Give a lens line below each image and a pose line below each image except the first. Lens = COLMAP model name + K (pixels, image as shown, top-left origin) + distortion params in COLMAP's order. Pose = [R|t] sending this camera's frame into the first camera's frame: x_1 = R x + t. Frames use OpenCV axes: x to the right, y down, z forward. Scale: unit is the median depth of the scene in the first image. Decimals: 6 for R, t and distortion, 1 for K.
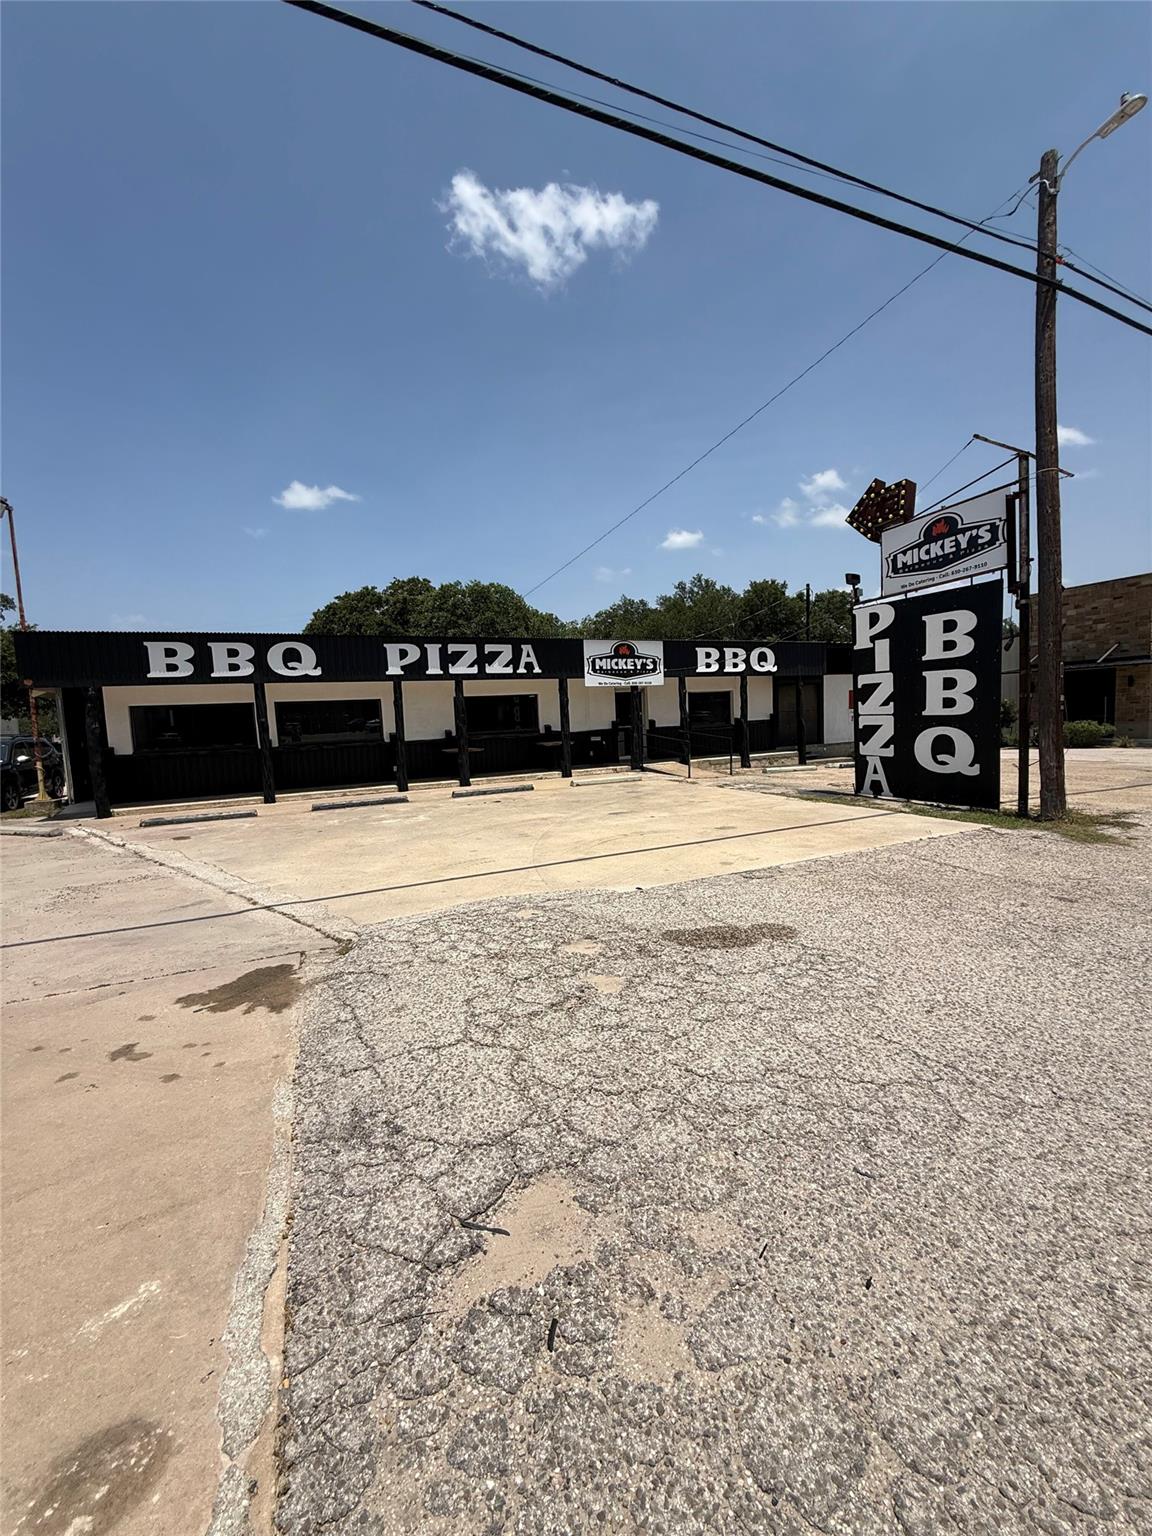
lens RADIAL K [[582.4, 0, 576.0], [0, 582.4, 768.0], [0, 0, 1]] dist [-0.000816, 0.000035]
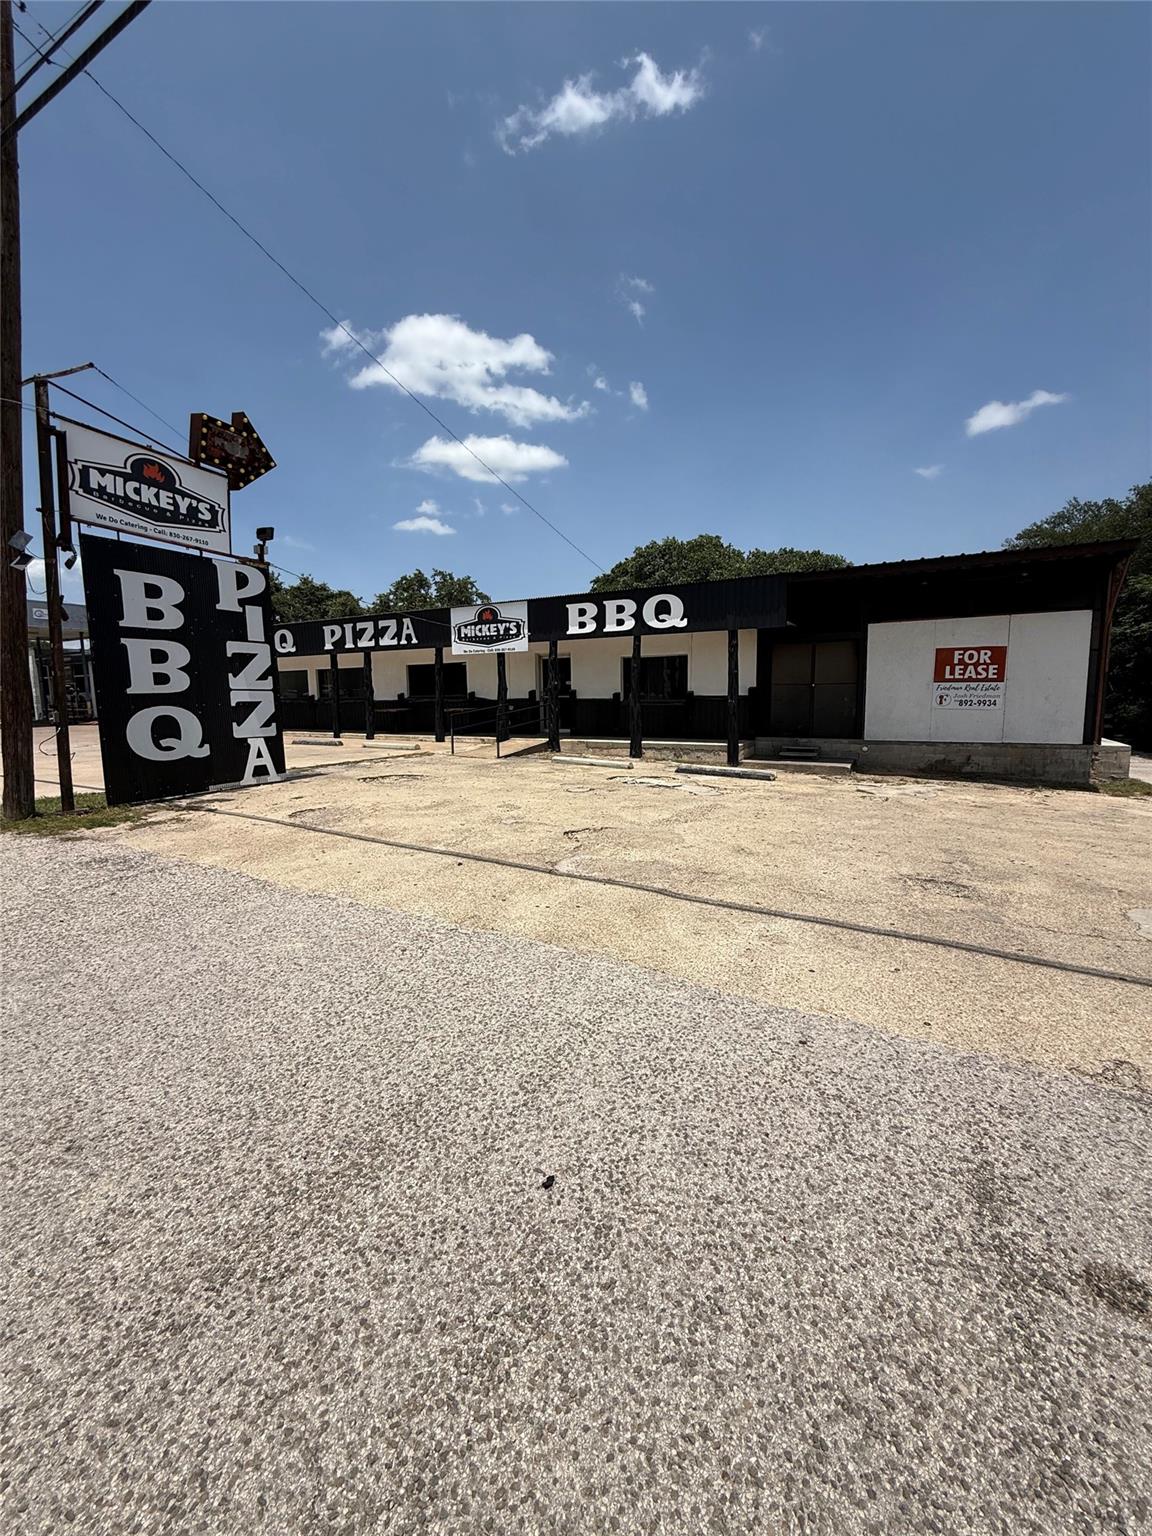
lens RADIAL K [[602.0, 0, 576.0], [0, 602.0, 768.0], [0, 0, 1]] dist [-0.001680, 0.000256]
pose [[0.610379, 0.132310, -0.780981, 0.973441], [-0.084678, 0.991200, 0.101744, -0.068046], [0.787570, 0.004030, 0.616212, 0.512761]]
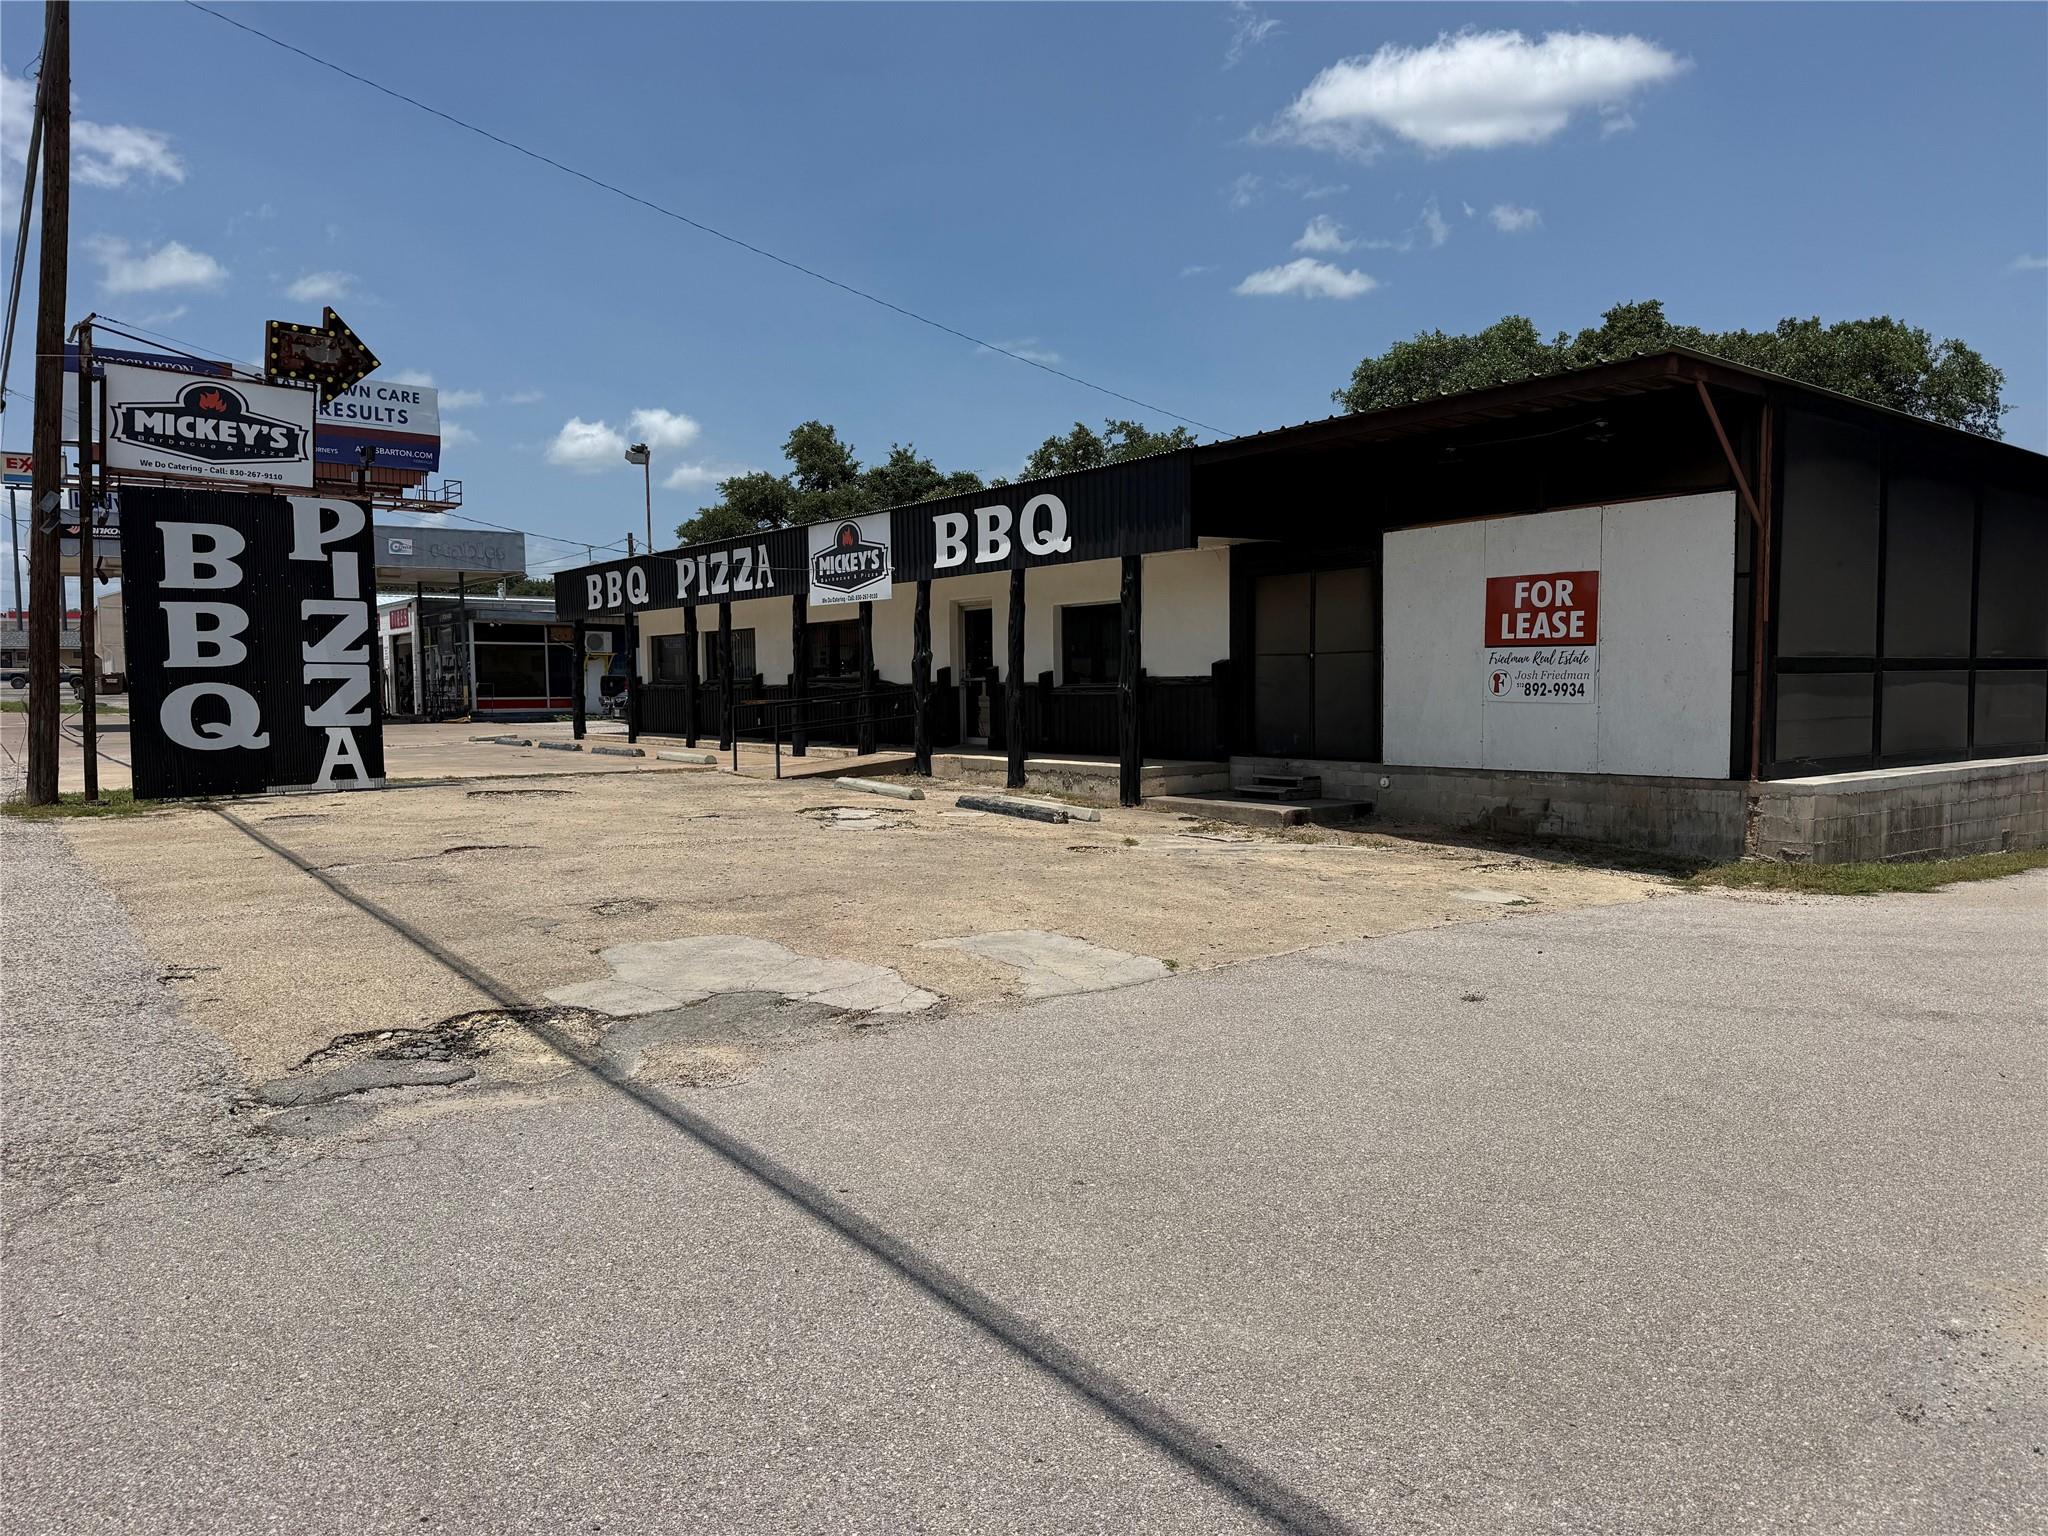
lens RADIAL K [[1416.4, 0, 1026.8], [0, 1416.4, 775.8], [0, 0, 1]] dist [0.133636, -0.196079]
pose [[0.227140, 0.102876, -0.968413, 1.451555], [-0.087883, 0.992513, 0.084823, -0.108776], [0.969889, 0.065840, 0.234480, 0.867484]]
